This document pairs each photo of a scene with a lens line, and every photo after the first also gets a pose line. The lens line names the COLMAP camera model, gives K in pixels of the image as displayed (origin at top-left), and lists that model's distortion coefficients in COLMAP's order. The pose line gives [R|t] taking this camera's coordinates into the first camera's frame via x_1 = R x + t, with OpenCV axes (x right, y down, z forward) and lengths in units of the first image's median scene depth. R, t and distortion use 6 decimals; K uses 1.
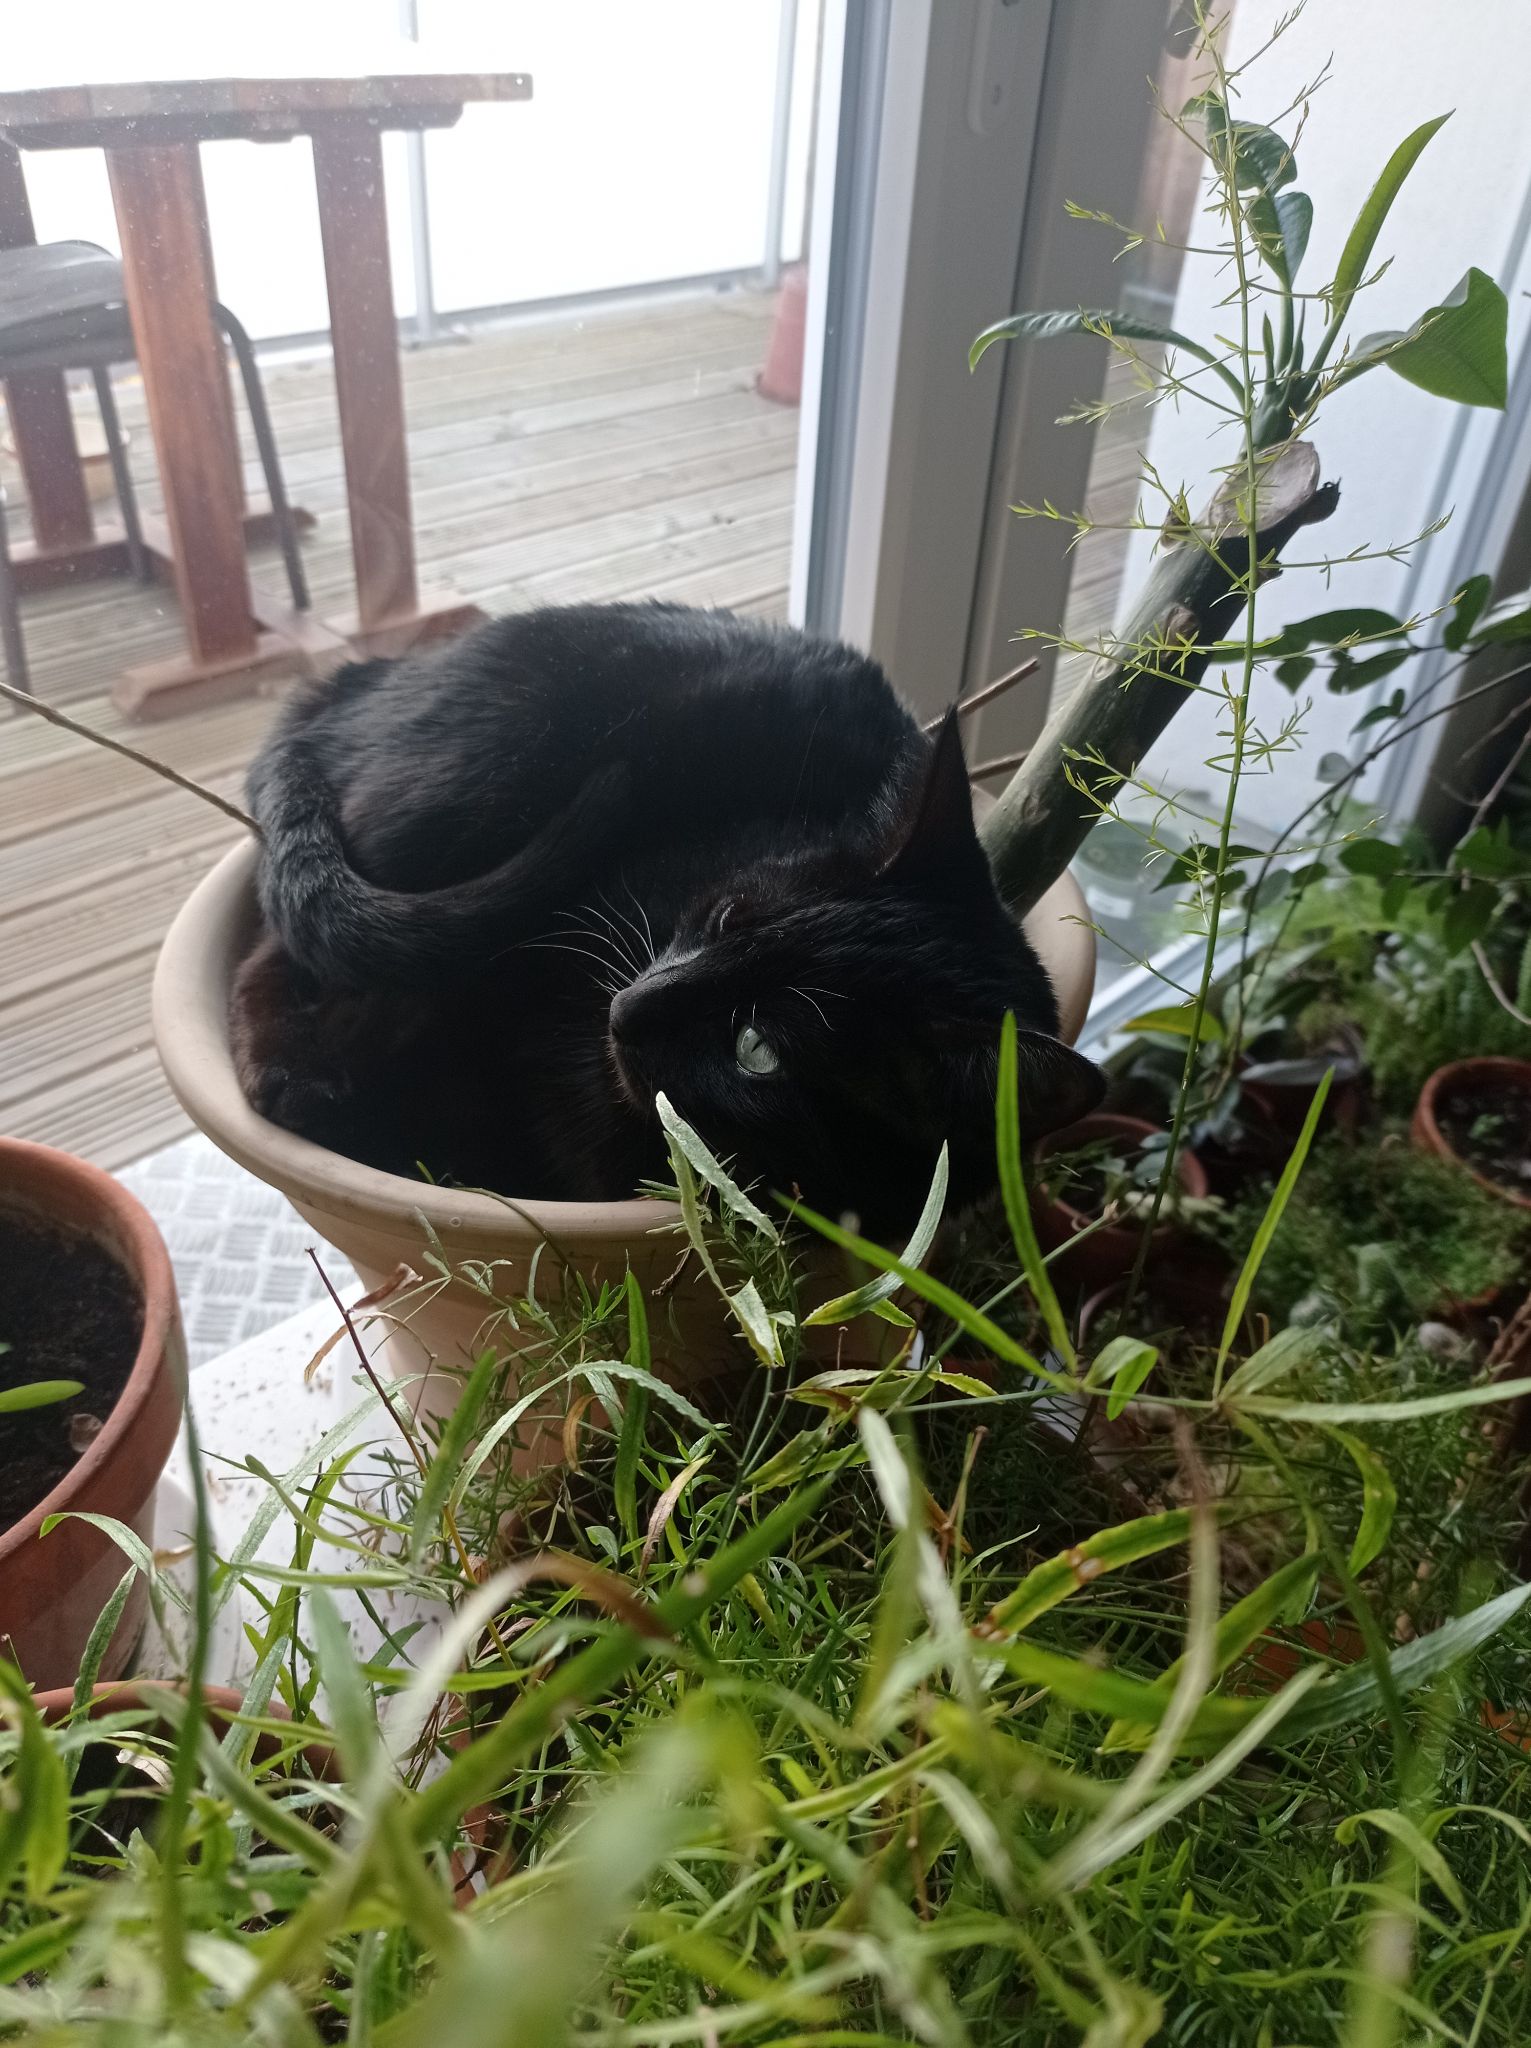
lens RADIAL K [[1525.0, 0, 773.2], [0, 1525.0, 1032.2], [0, 0, 1]] dist [-0.001921, 0.002297]
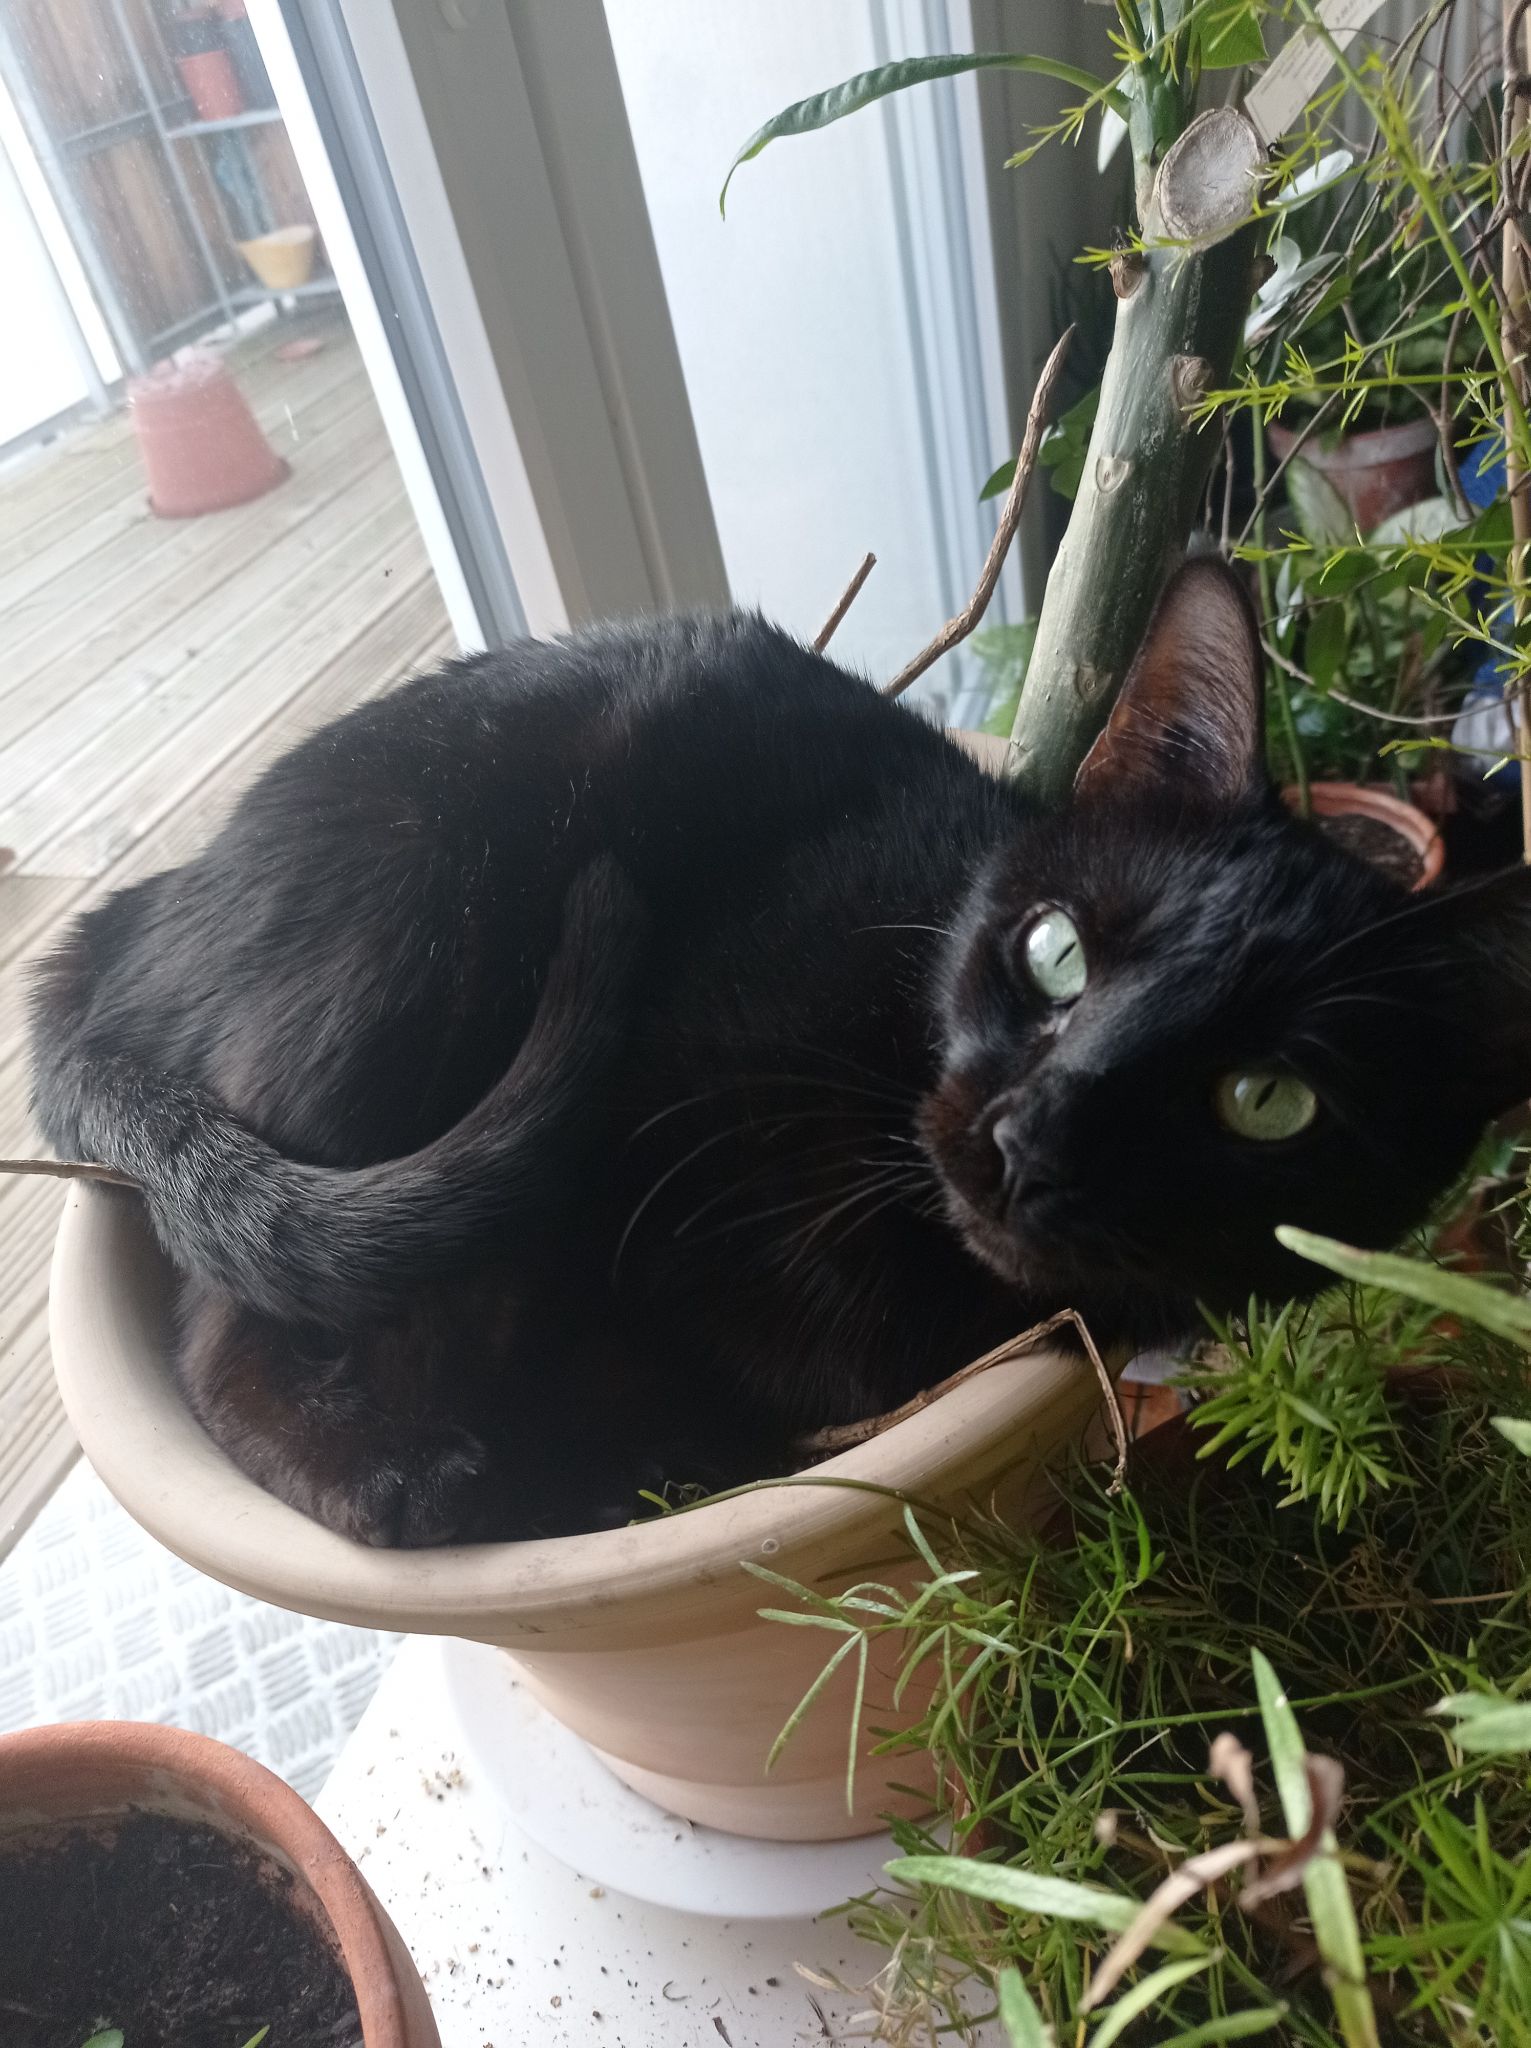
lens RADIAL K [[1525.0, 0, 773.2], [0, 1525.0, 1032.2], [0, 0, 1]] dist [-0.001921, 0.002297]
pose [[0.865212, -0.453115, 0.214699, -0.181364], [0.454800, 0.889485, 0.044437, -0.078908], [-0.211106, 0.059198, 0.975669, 0.235464]]
